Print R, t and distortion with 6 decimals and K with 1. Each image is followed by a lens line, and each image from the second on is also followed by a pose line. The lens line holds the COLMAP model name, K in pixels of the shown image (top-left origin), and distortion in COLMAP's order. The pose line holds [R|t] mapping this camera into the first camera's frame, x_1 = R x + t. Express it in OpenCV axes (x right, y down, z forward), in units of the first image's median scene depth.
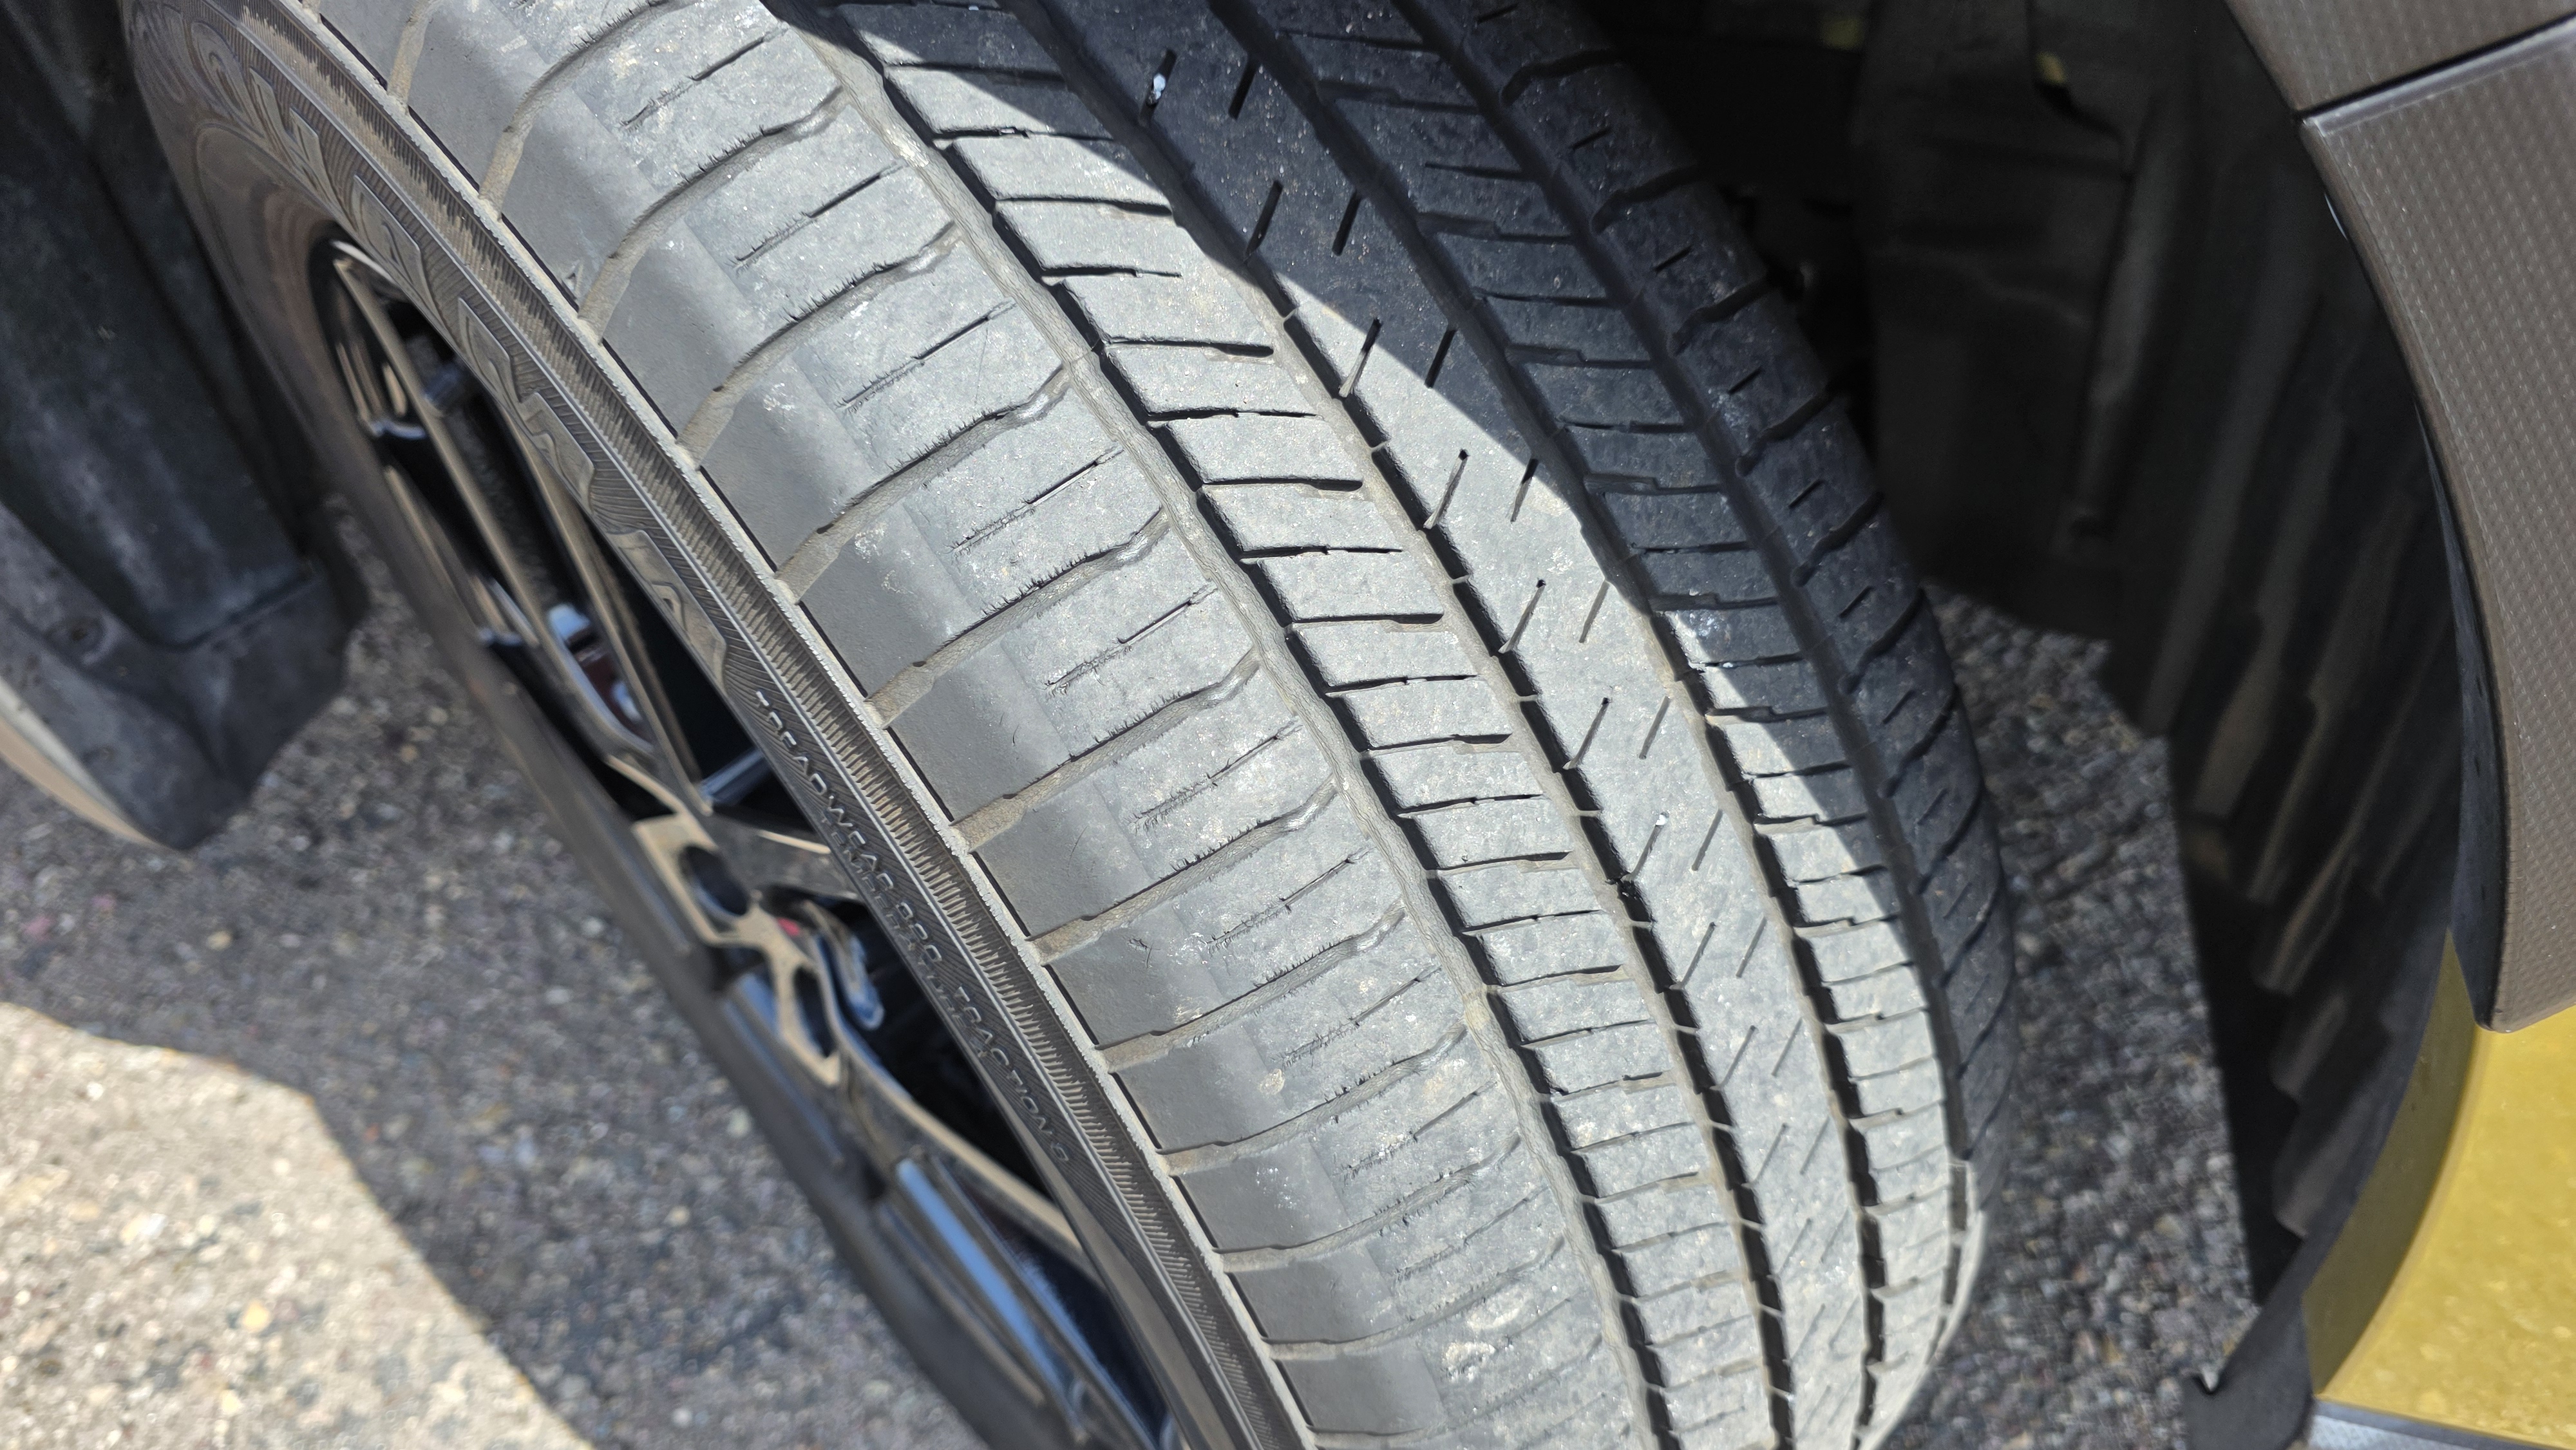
lens RADIAL K [[1820.2, 0, 1289.3], [0, 1820.2, 714.5], [0, 0, 1]] dist [-0.008305, -0.009128]
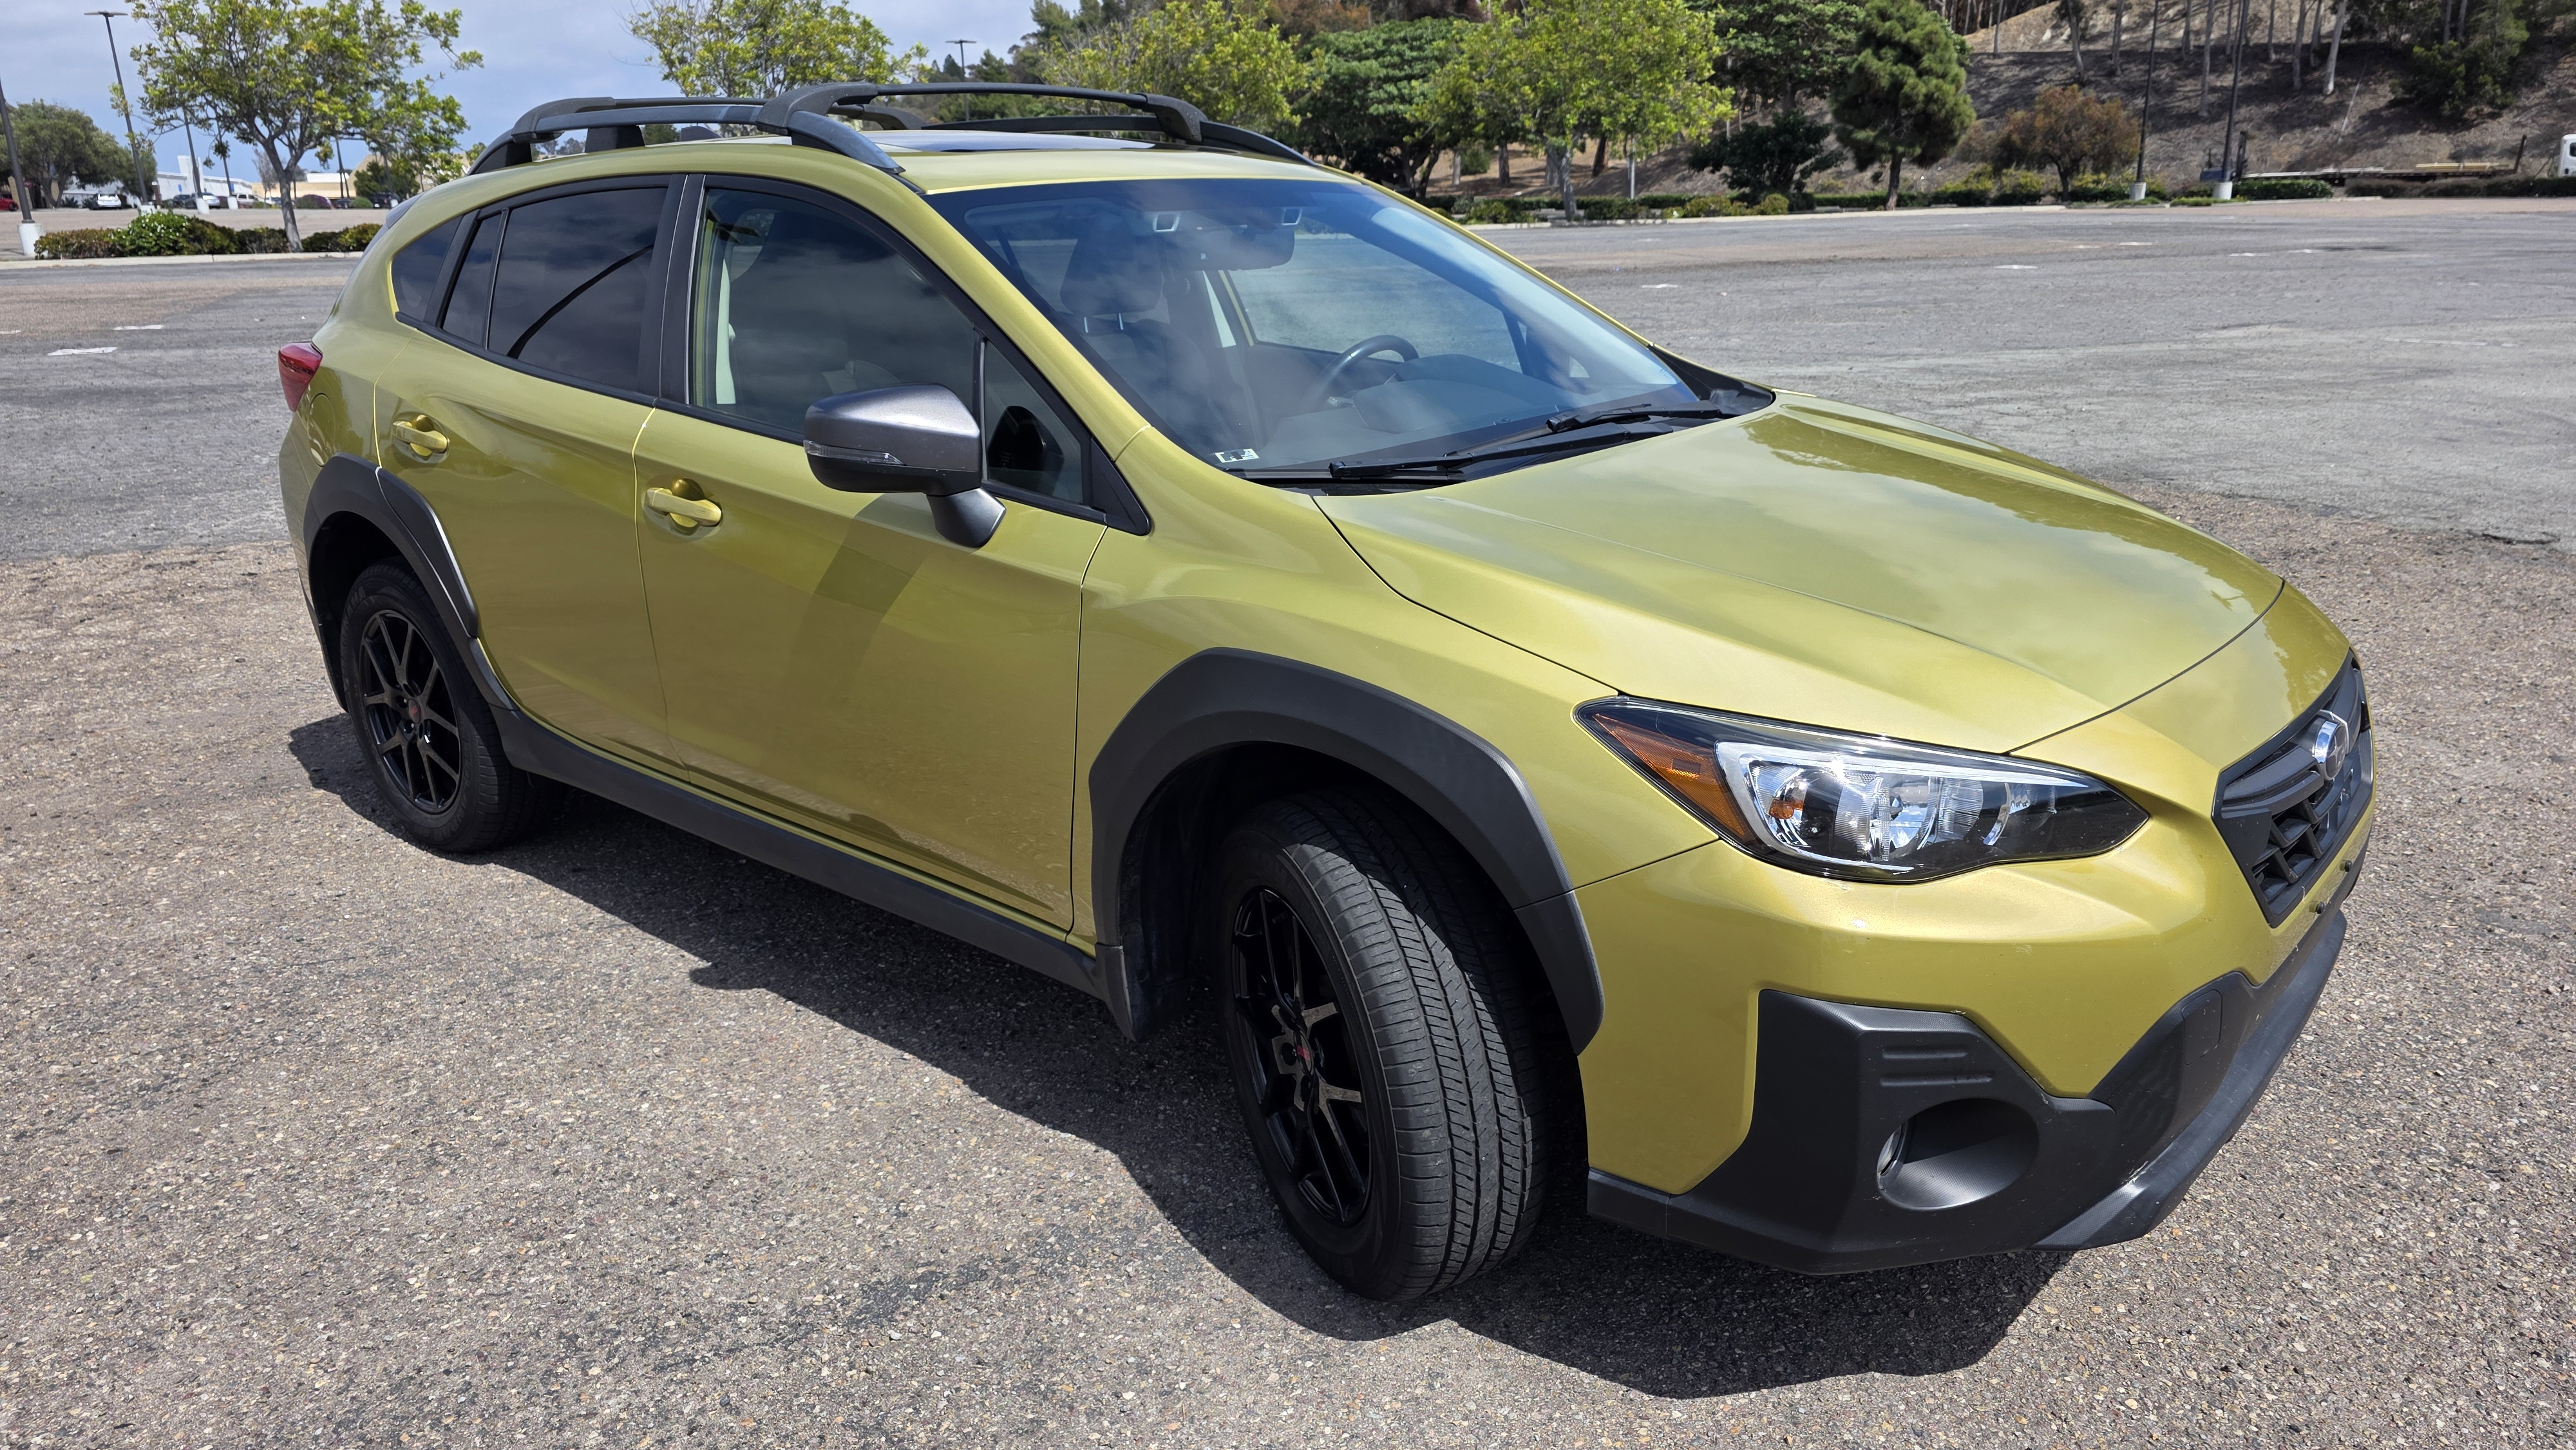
lens RADIAL K [[1820.2, 0, 1288.8], [0, 1820.2, 722.3], [0, 0, 1]] dist [-0.008305, -0.009128]
pose [[0.954271, 0.132321, -0.268064, 1.249858], [-0.229164, 0.899611, -0.371732, 1.736768], [0.191965, 0.416164, 0.888795, -5.402765]]
